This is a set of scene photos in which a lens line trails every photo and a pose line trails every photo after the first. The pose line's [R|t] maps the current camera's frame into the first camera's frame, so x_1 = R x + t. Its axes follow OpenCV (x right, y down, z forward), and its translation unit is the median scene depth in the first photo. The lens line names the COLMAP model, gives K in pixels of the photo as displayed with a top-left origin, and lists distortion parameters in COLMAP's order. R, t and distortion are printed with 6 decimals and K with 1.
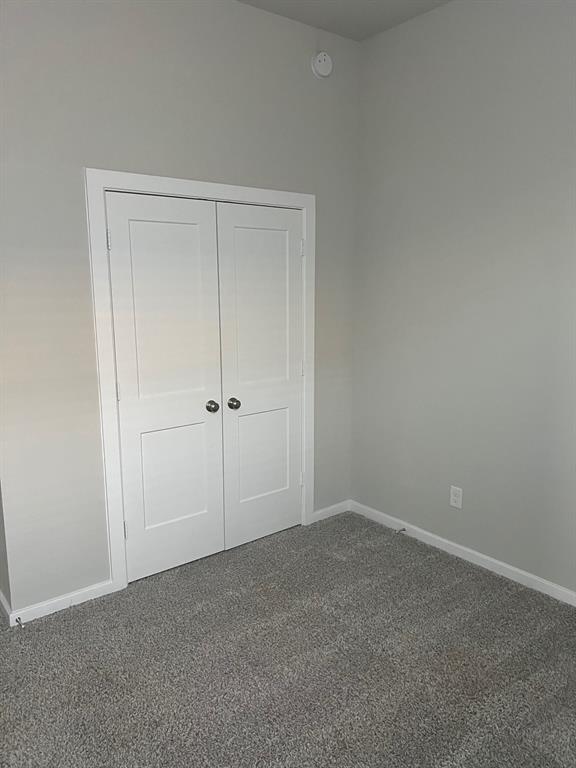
lens RADIAL K [[577.7, 0, 288.0], [0, 577.7, 384.0], [0, 0, 1]] dist [0.074582, -0.100700]
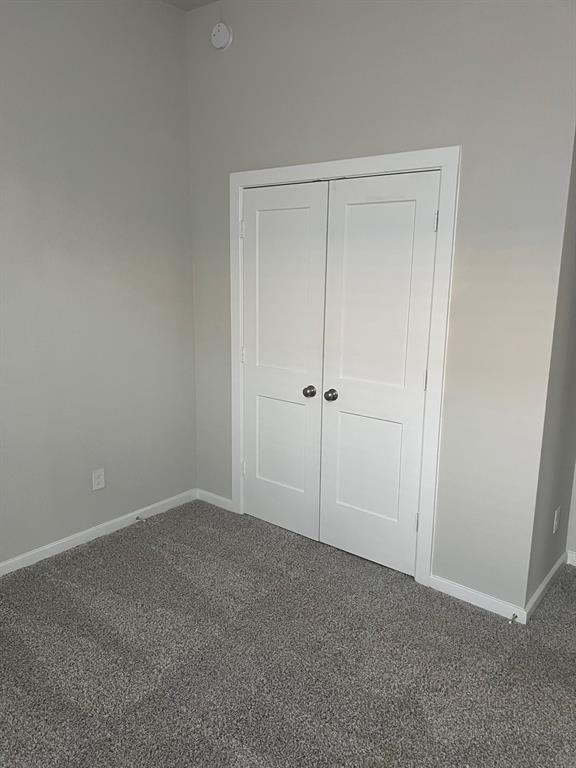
lens RADIAL K [[577.7, 0, 288.0], [0, 577.7, 384.0], [0, 0, 1]] dist [0.074582, -0.100700]
pose [[0.231194, 0.204446, -0.951184, 0.795401], [-0.186823, 0.968806, 0.162824, -0.126289], [0.954802, 0.140059, 0.262177, 0.696335]]
